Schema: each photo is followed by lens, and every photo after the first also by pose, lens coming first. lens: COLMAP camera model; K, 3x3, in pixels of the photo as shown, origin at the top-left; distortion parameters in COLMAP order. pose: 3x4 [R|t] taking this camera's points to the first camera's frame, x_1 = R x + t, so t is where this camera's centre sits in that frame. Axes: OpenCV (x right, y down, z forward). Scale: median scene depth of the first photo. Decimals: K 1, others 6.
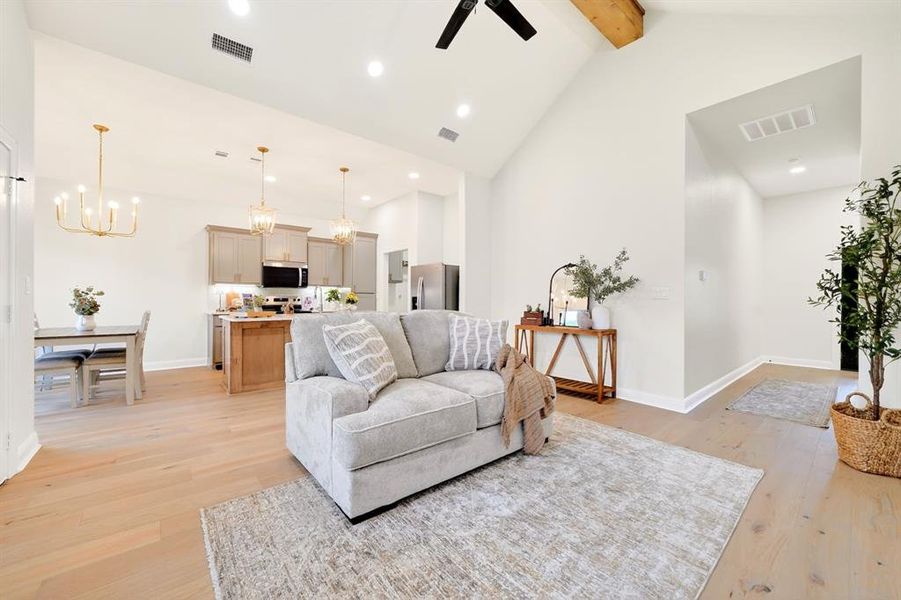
lens RADIAL K [[352.8, 0, 449.1], [0, 352.8, 297.5], [0, 0, 1]] dist [-0.002258, -0.000073]
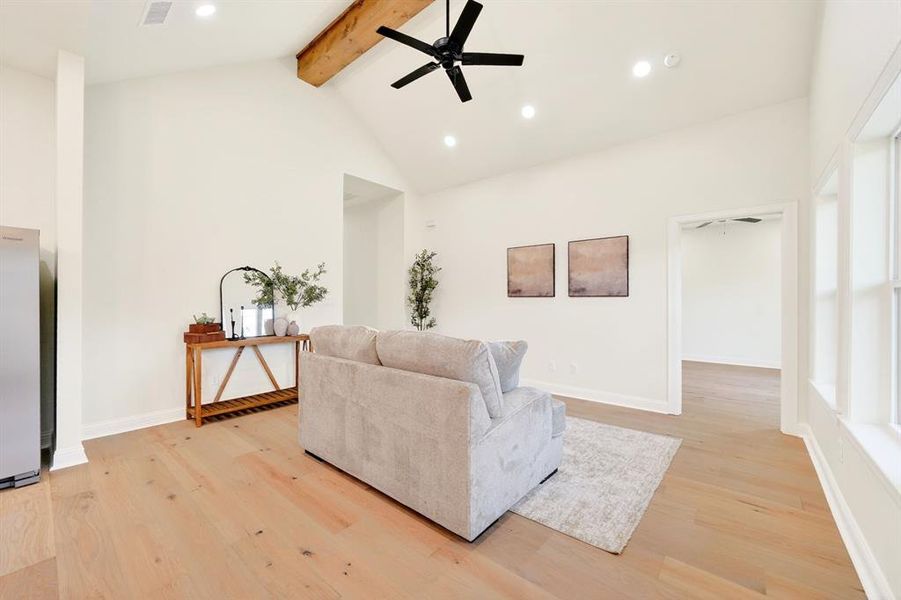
lens RADIAL K [[354.2, 0, 447.2], [0, 354.2, 301.7], [0, 0, 1]] dist [-0.005849, 0.000175]
pose [[-0.161928, -0.009289, 0.986759, -0.481173], [-0.007361, 0.999939, 0.008205, -0.014352], [-0.986775, -0.005935, -0.161986, 0.502920]]
